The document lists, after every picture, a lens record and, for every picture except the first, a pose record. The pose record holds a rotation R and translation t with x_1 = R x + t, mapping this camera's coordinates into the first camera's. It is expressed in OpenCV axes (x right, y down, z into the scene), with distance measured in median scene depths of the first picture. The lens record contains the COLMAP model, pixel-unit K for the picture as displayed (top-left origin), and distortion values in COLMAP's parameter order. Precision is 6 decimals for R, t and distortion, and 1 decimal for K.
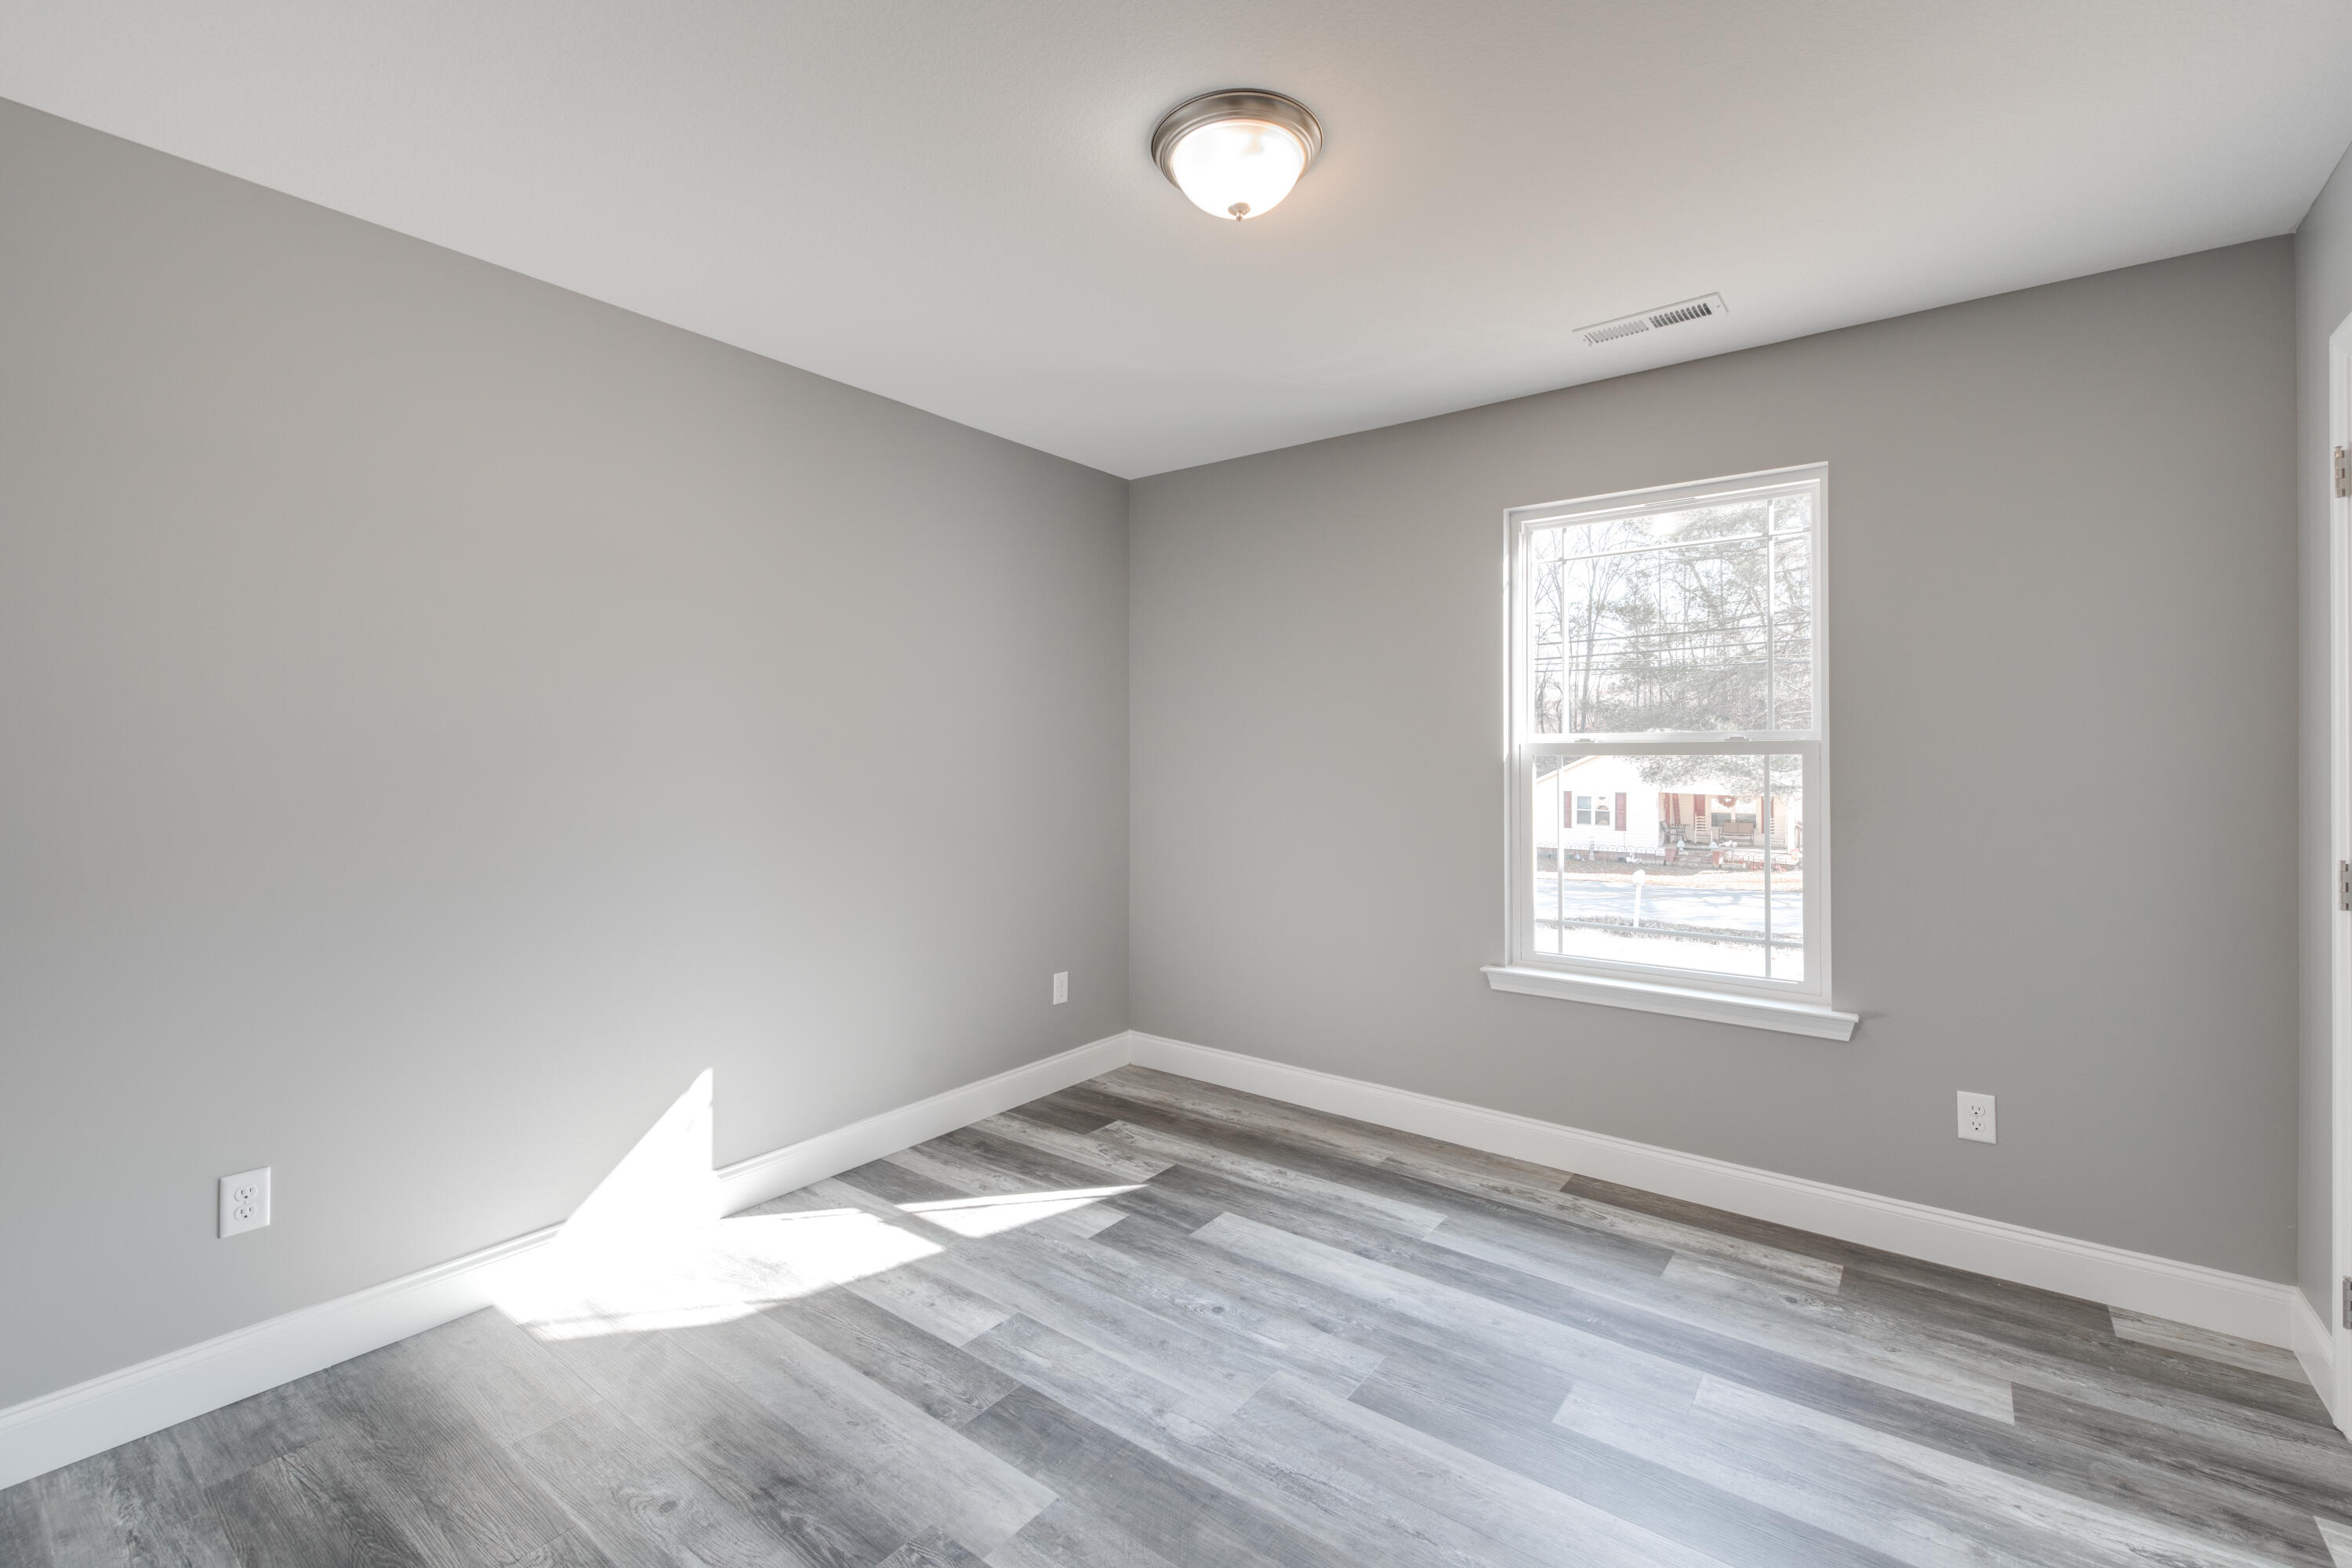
lens RADIAL K [[1031.3, 0, 1178.3], [0, 1031.3, 776.3], [0, 0, 1]] dist [0.019209, -0.007603]
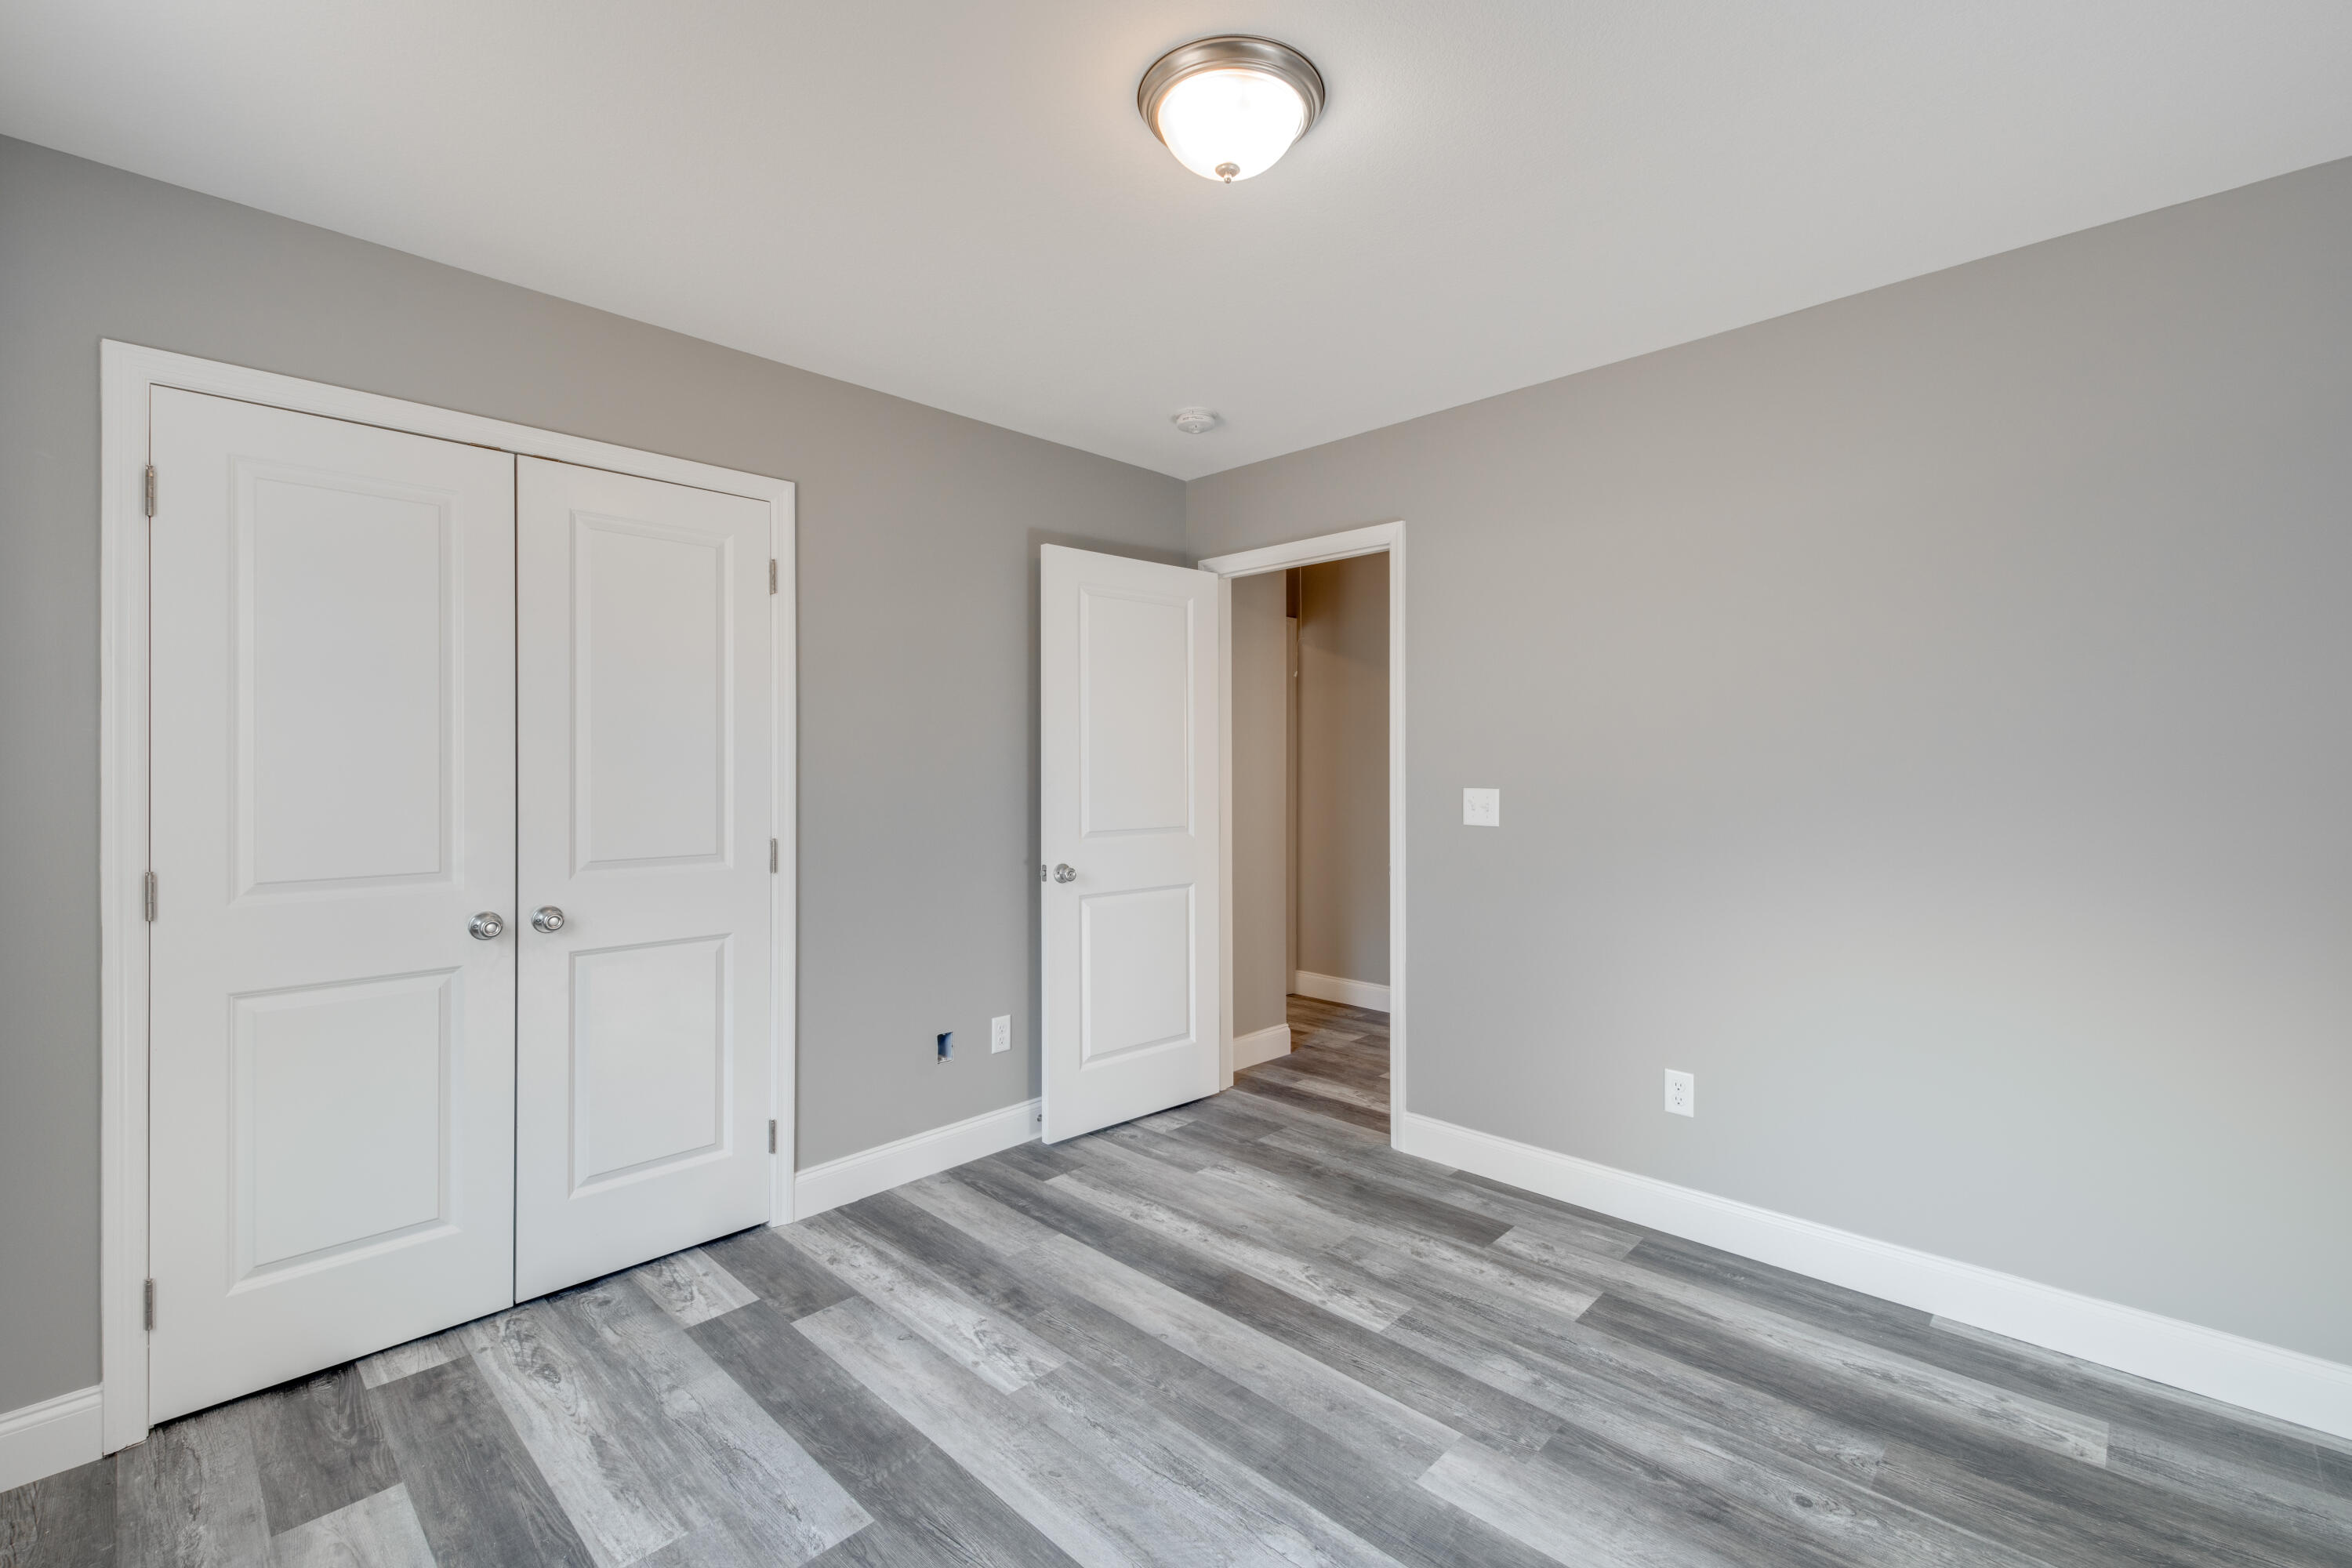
lens RADIAL K [[1031.3, 0, 1178.3], [0, 1031.3, 776.3], [0, 0, 1]] dist [0.019209, -0.007603]
pose [[-0.993699, 0.003455, 0.112026, 0.001461], [0.005082, 0.999886, 0.014242, -0.024178], [-0.111964, 0.014722, -0.993603, 2.005322]]
